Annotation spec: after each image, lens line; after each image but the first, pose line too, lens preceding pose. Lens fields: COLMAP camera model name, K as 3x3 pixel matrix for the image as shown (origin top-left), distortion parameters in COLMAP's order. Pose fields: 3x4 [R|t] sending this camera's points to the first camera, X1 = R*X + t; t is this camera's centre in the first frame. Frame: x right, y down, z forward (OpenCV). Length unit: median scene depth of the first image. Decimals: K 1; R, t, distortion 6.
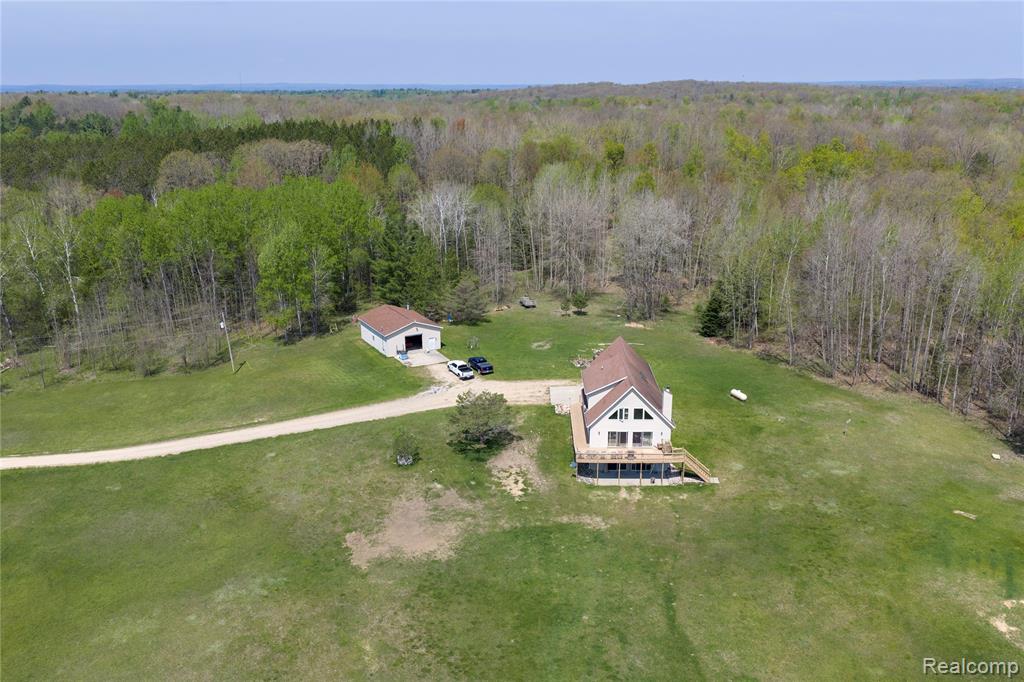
lens RADIAL K [[833.9, 0, 504.3], [0, 833.9, 340.3], [0, 0, 1]] dist [0.012091, 0.004318]
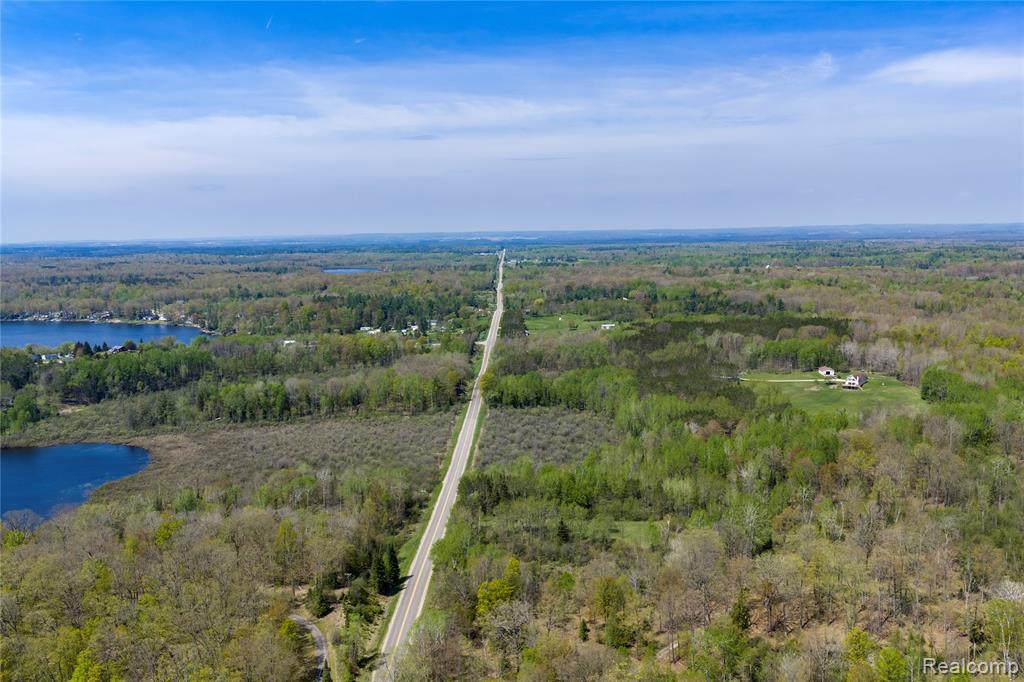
lens RADIAL K [[833.9, 0, 504.3], [0, 833.9, 340.3], [0, 0, 1]] dist [0.012091, 0.004318]
pose [[0.788665, 0.064089, -0.611474, 1.975216], [-0.157037, 0.982561, -0.099560, 0.859502], [0.594430, 0.174544, 0.784976, -5.781243]]
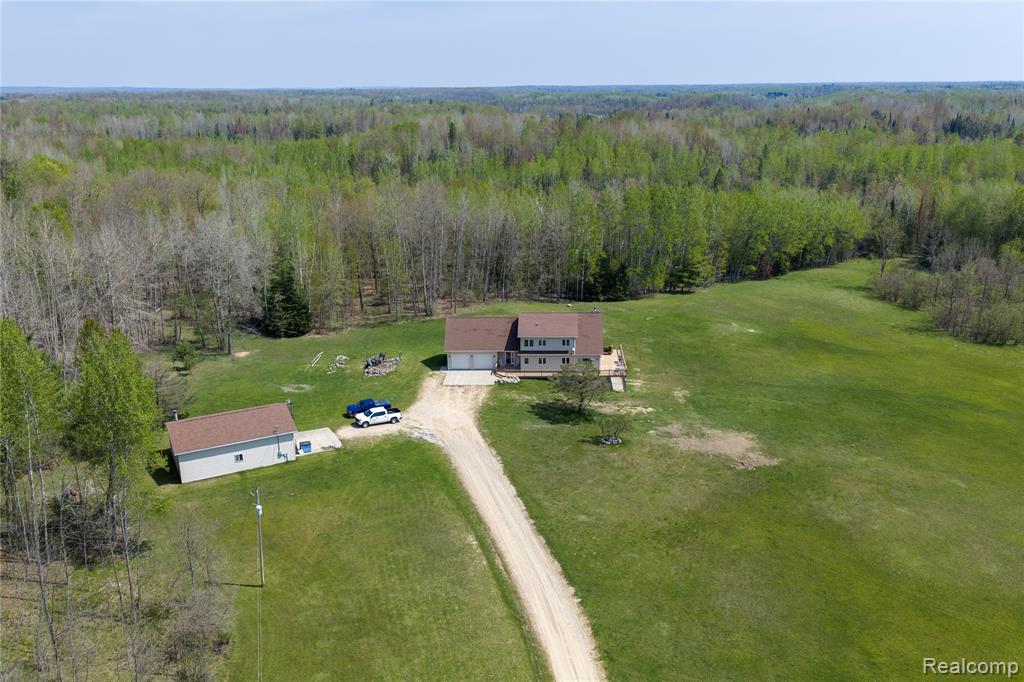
lens RADIAL K [[833.9, 0, 504.3], [0, 833.9, 340.3], [0, 0, 1]] dist [0.012091, 0.004318]
pose [[0.035242, -0.282795, 0.958533, -1.110977], [0.296607, 0.918872, 0.260189, -0.291337], [-0.954349, 0.275138, 0.116262, 0.983170]]
